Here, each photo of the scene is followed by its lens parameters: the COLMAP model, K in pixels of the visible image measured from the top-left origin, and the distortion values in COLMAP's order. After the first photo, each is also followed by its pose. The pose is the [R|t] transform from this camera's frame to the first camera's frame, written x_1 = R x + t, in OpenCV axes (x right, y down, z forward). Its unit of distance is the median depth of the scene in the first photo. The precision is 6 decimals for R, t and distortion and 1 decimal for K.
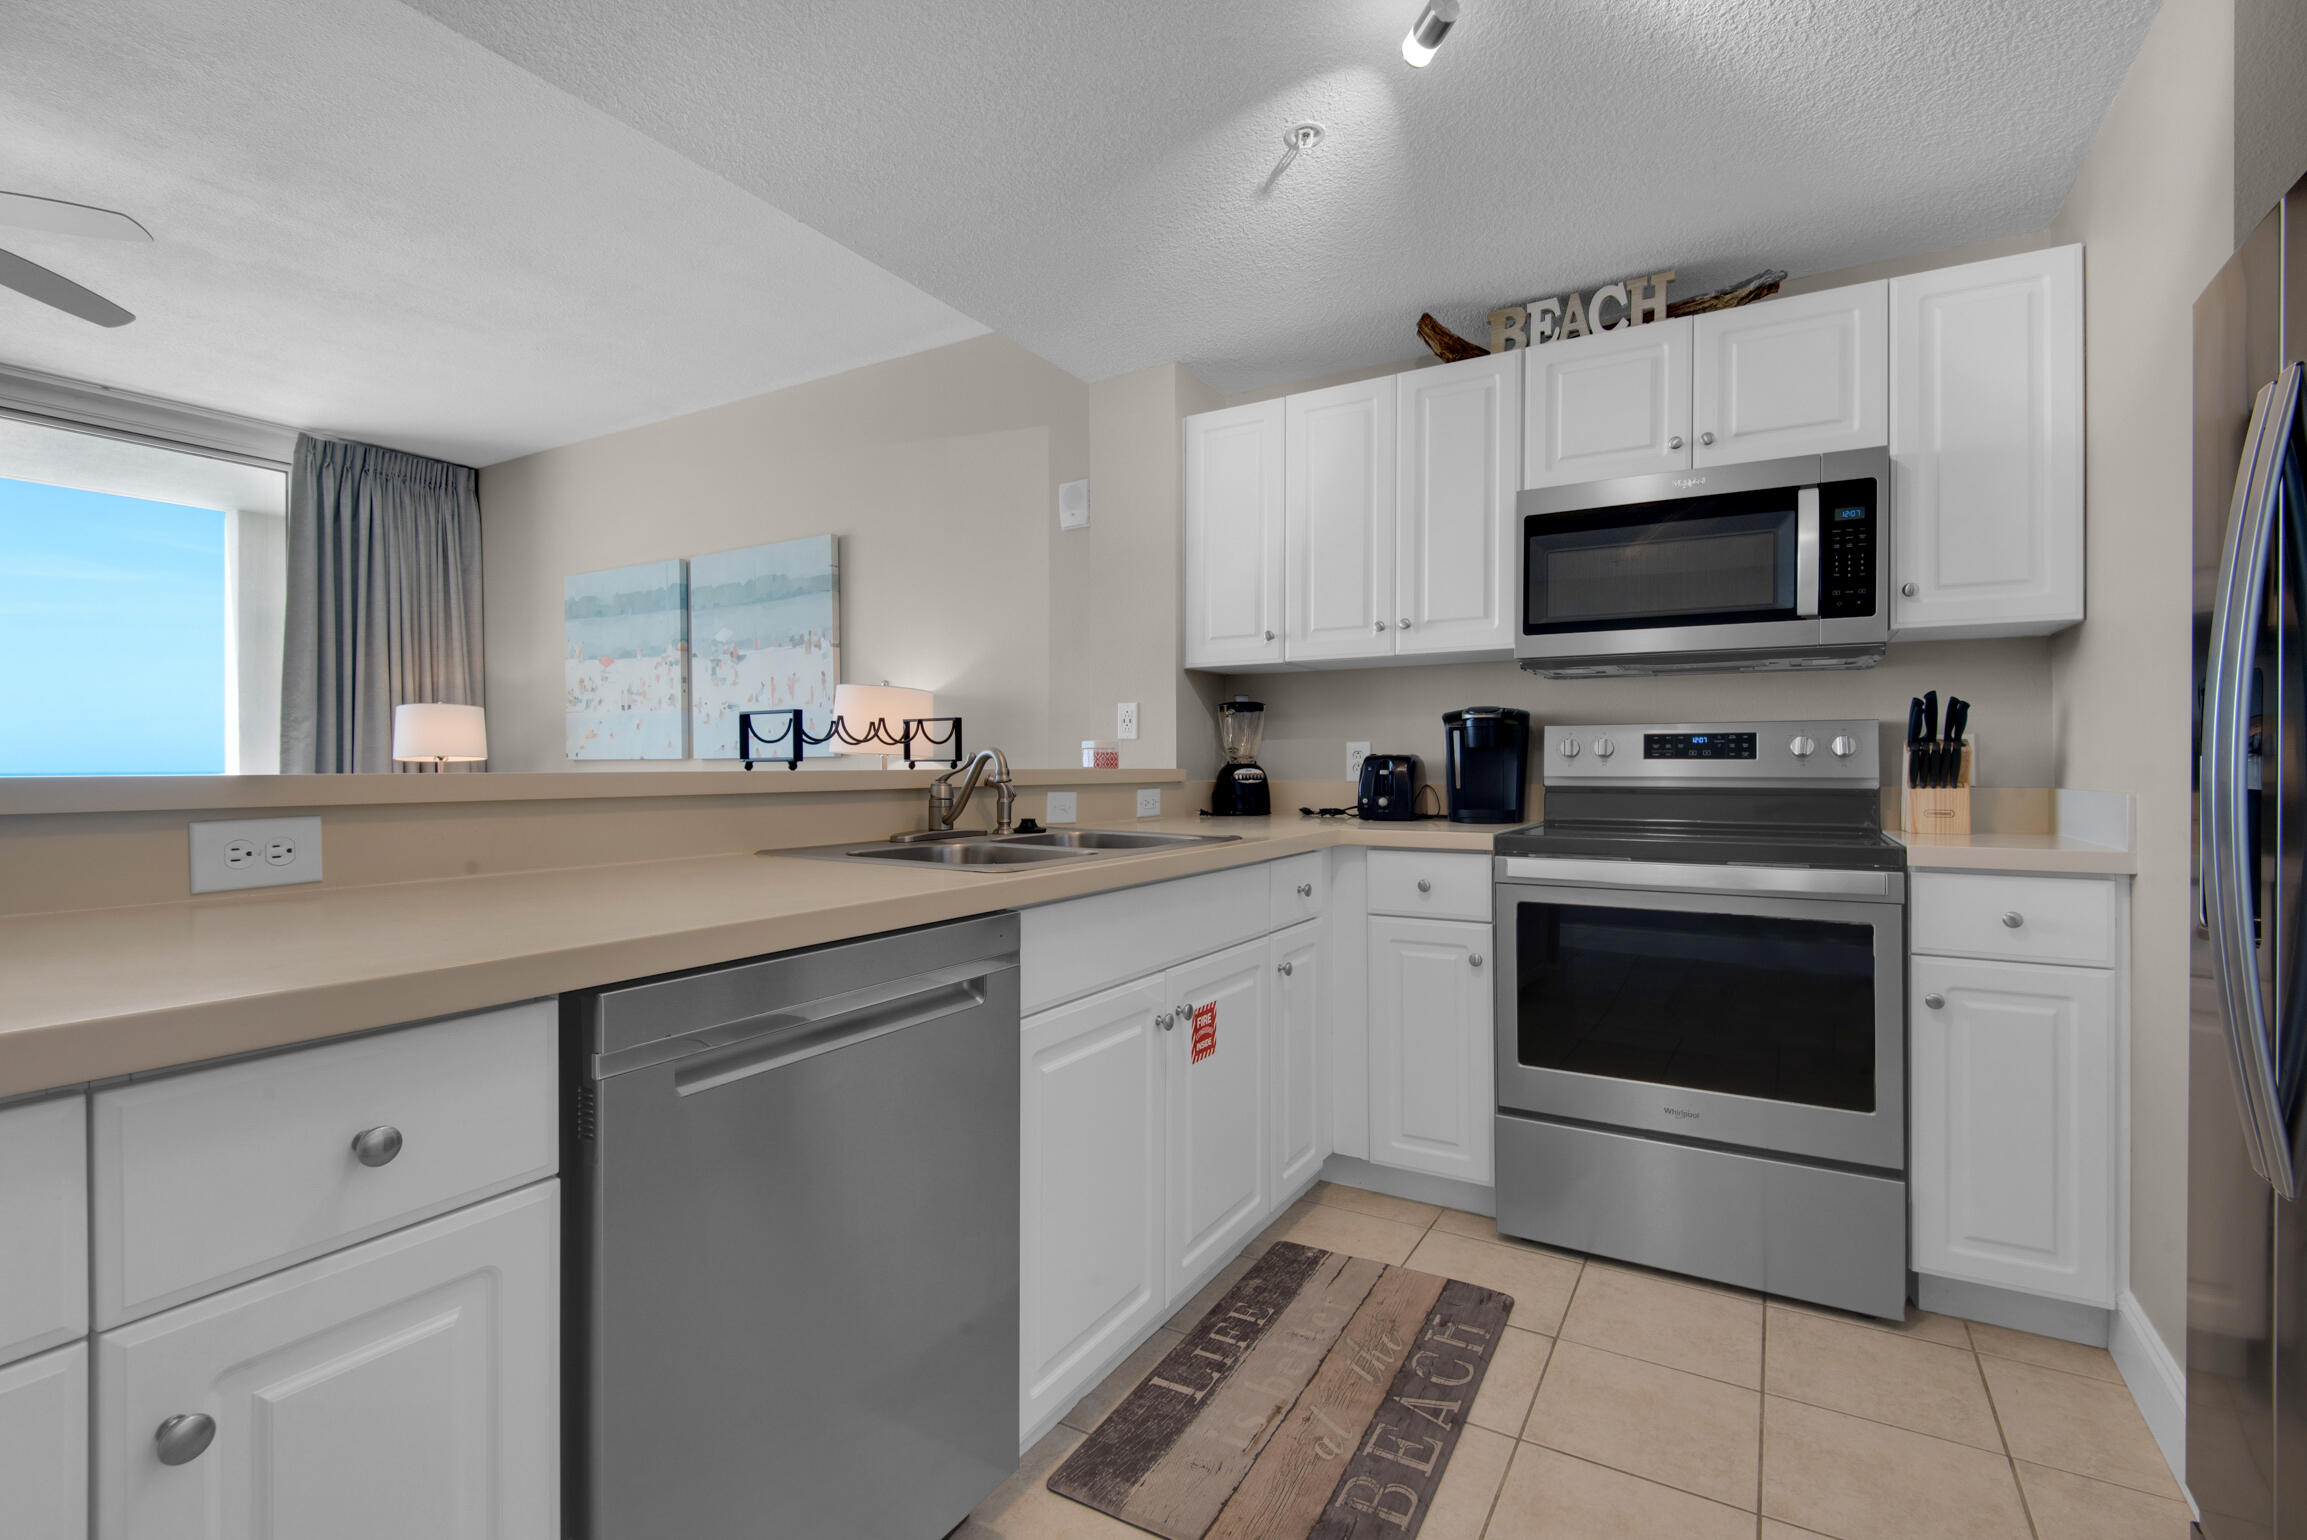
lens RADIAL K [[1043.8, 0, 1164.1], [0, 1043.8, 765.7], [0, 0, 1]] dist [0.017096, -0.014110]
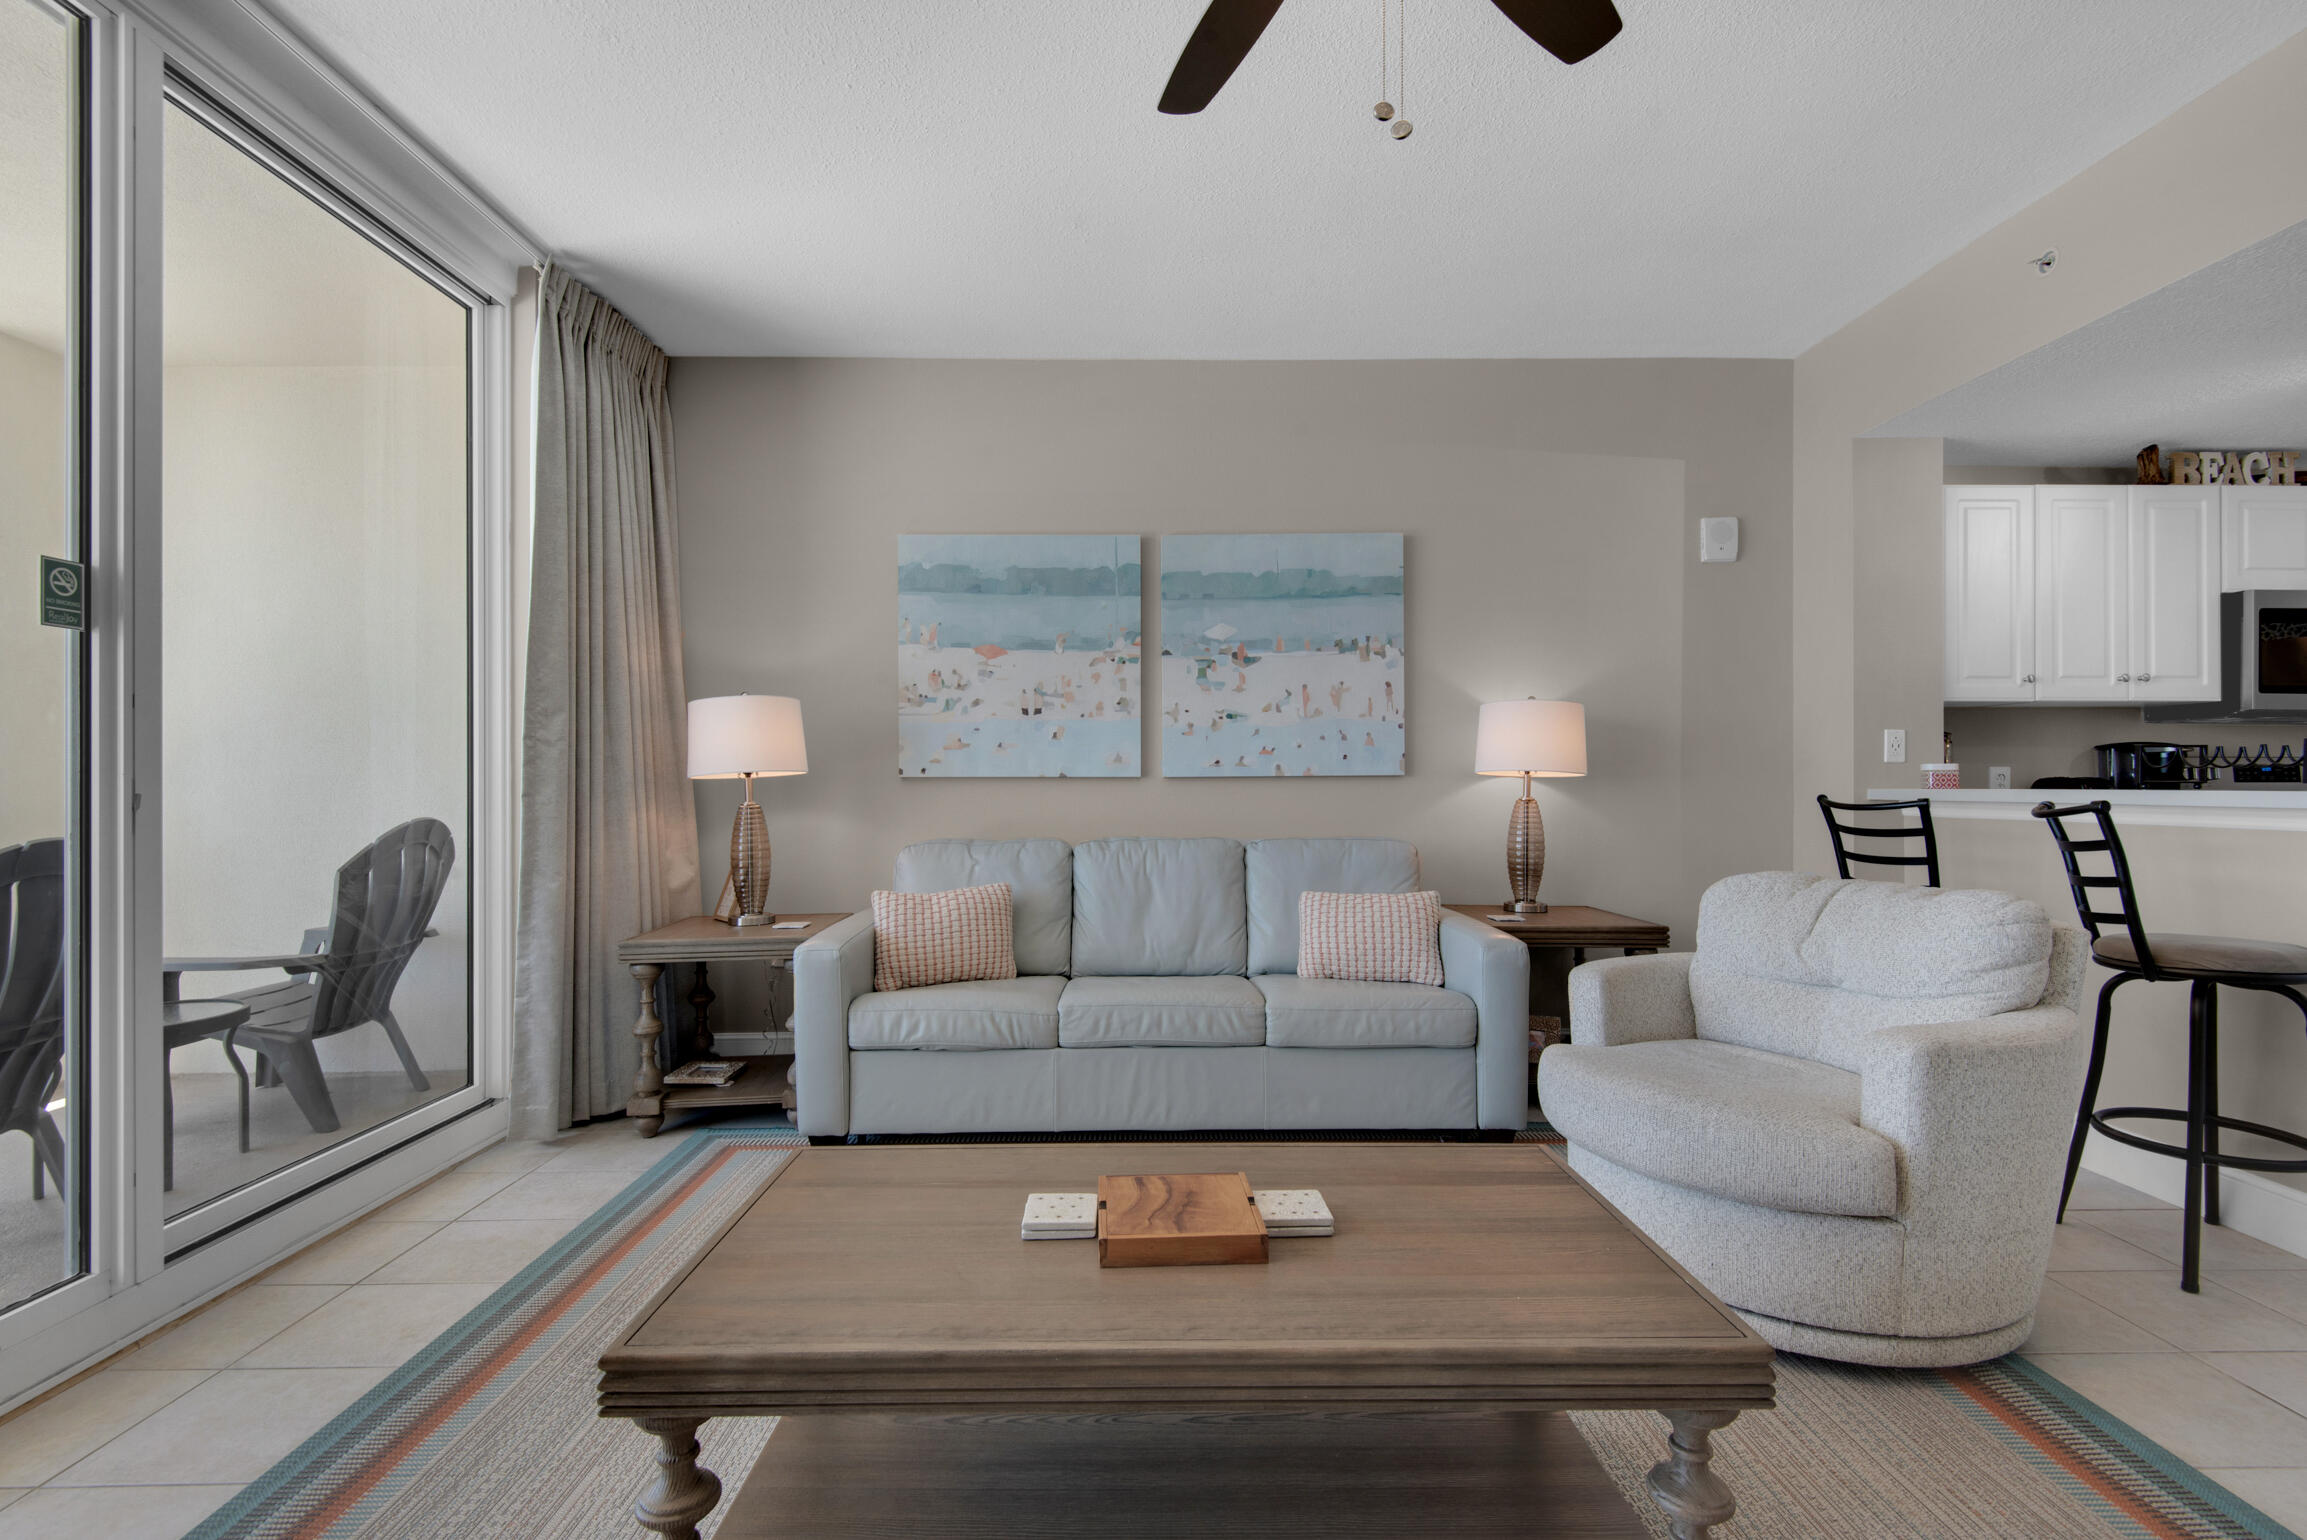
lens RADIAL K [[1043.8, 0, 1142.7], [0, 1043.8, 787.4], [0, 0, 1]] dist [0.017096, -0.014110]
pose [[0.861787, -0.000297, 0.507271, -1.415491], [0.000793, 0.999999, -0.000762, 0.003487], [-0.507270, 0.001059, 0.861787, 0.468932]]
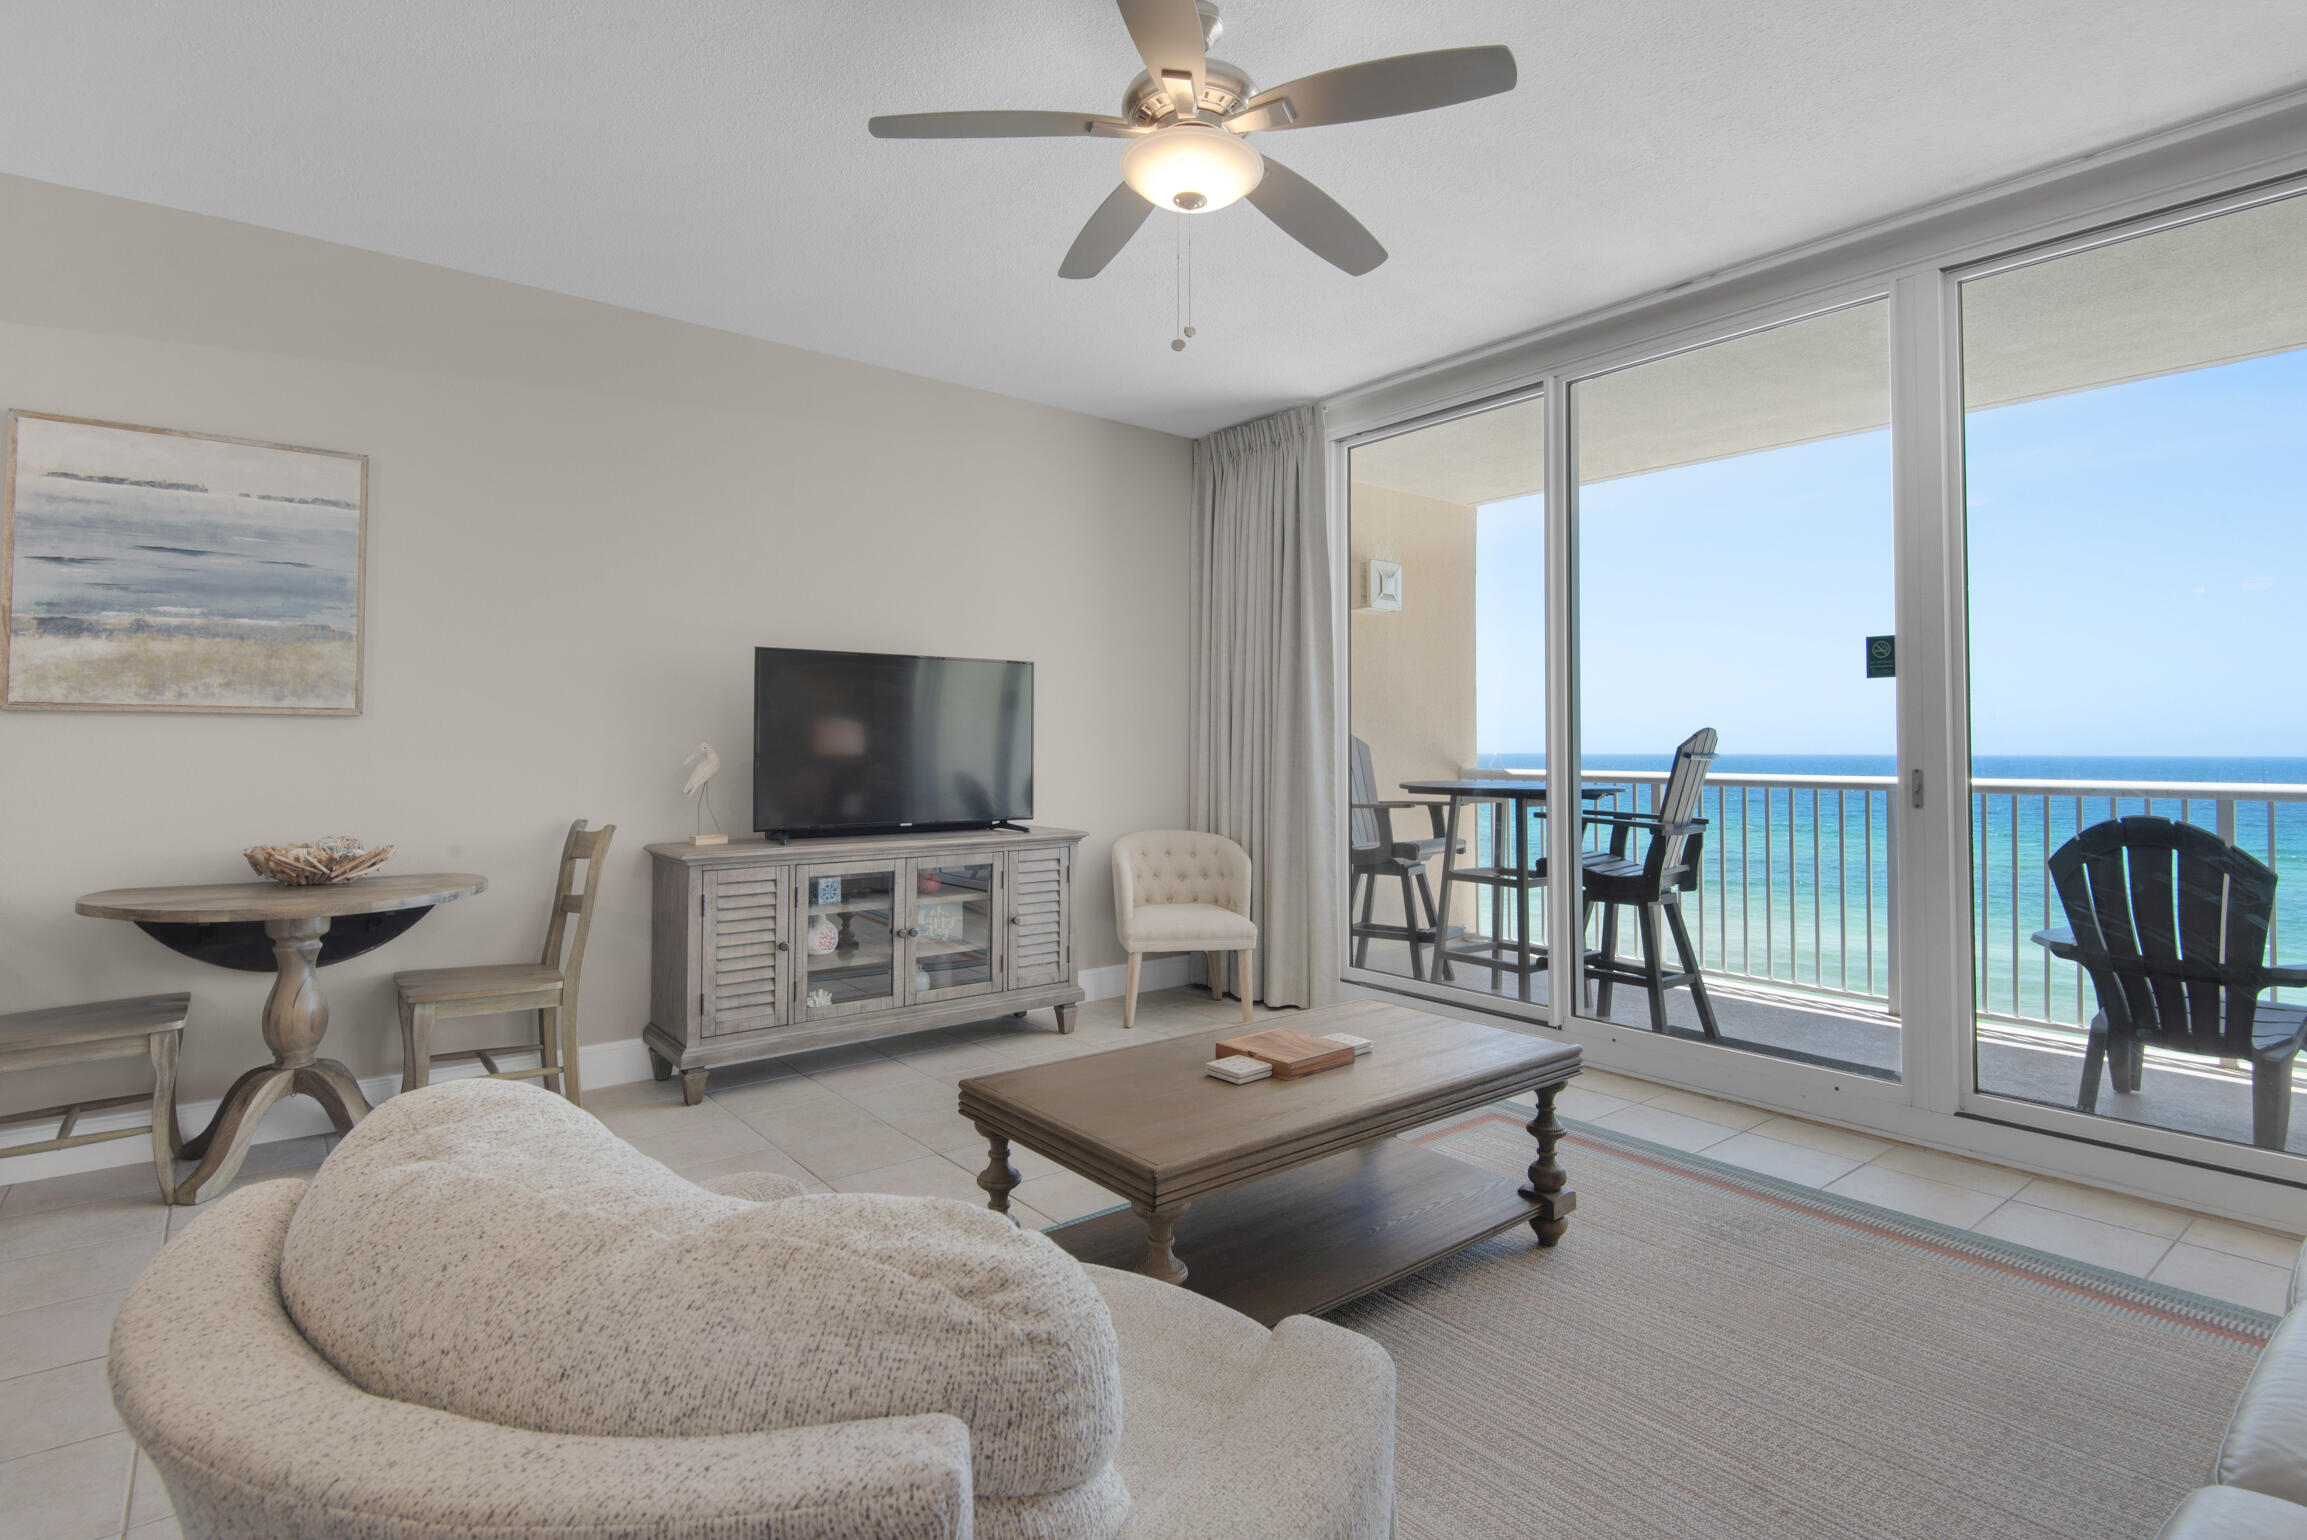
lens RADIAL K [[1129.2, 0, 1162.0], [0, 1129.2, 717.3], [0, 0, 1]] dist [-0.001670, -0.000668]
pose [[-0.352460, -0.022075, -0.935567, -0.331260], [-0.004109, 0.999749, -0.022042, -0.028122], [0.935818, -0.003925, -0.352462, 1.084001]]
